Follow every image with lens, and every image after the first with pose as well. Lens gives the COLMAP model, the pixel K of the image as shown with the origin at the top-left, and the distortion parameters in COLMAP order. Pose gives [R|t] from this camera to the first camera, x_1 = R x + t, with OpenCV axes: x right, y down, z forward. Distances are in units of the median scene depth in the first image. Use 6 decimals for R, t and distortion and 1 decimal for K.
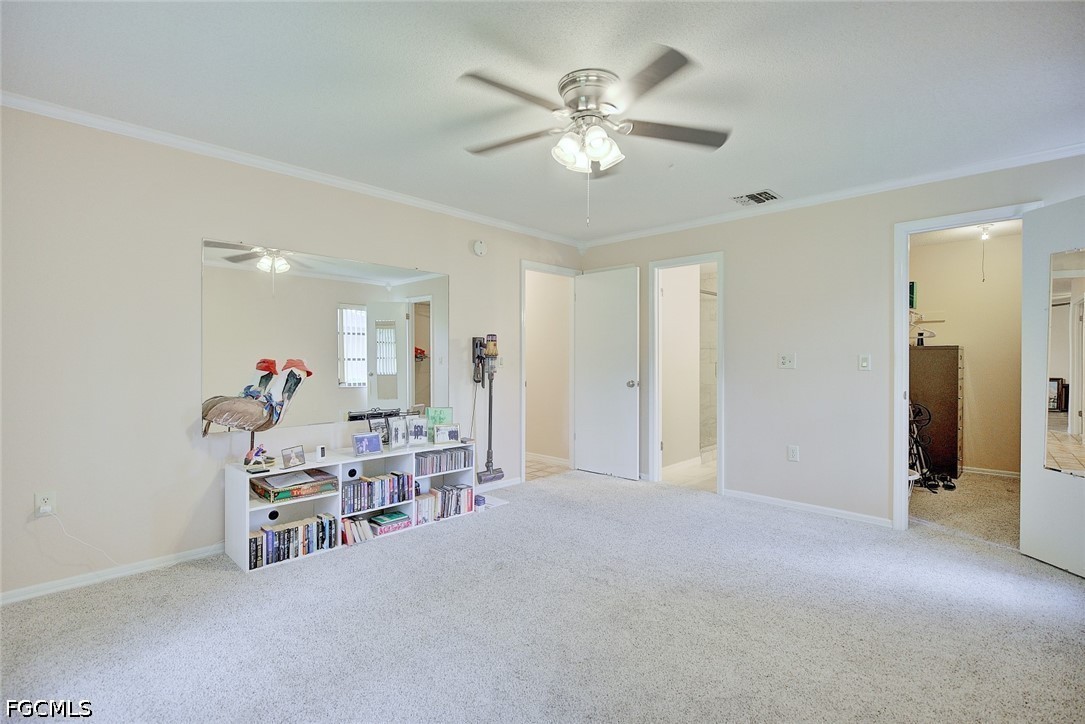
lens RADIAL K [[521.8, 0, 548.3], [0, 521.8, 359.9], [0, 0, 1]] dist [-0.004013, -0.000071]
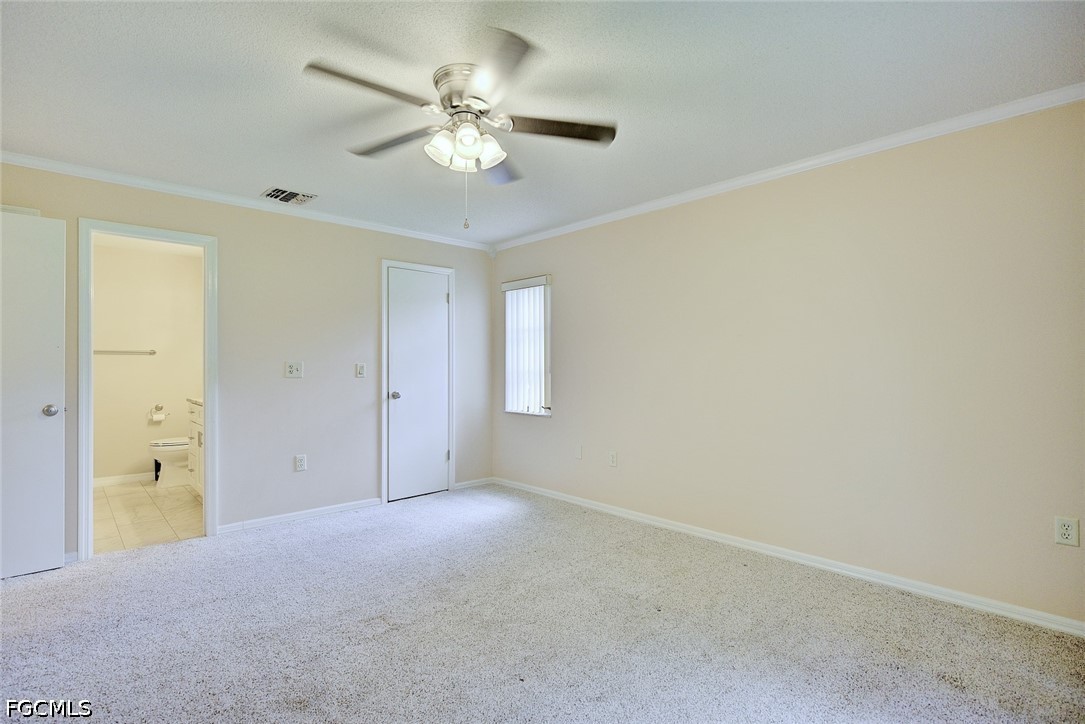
lens RADIAL K [[521.8, 0, 545.1], [0, 521.8, 366.9], [0, 0, 1]] dist [-0.004013, -0.000071]
pose [[0.047486, 0.001420, 0.998871, -0.505879], [0.005381, 0.999984, -0.001677, -0.000699], [-0.998857, 0.005455, 0.047477, 0.487484]]
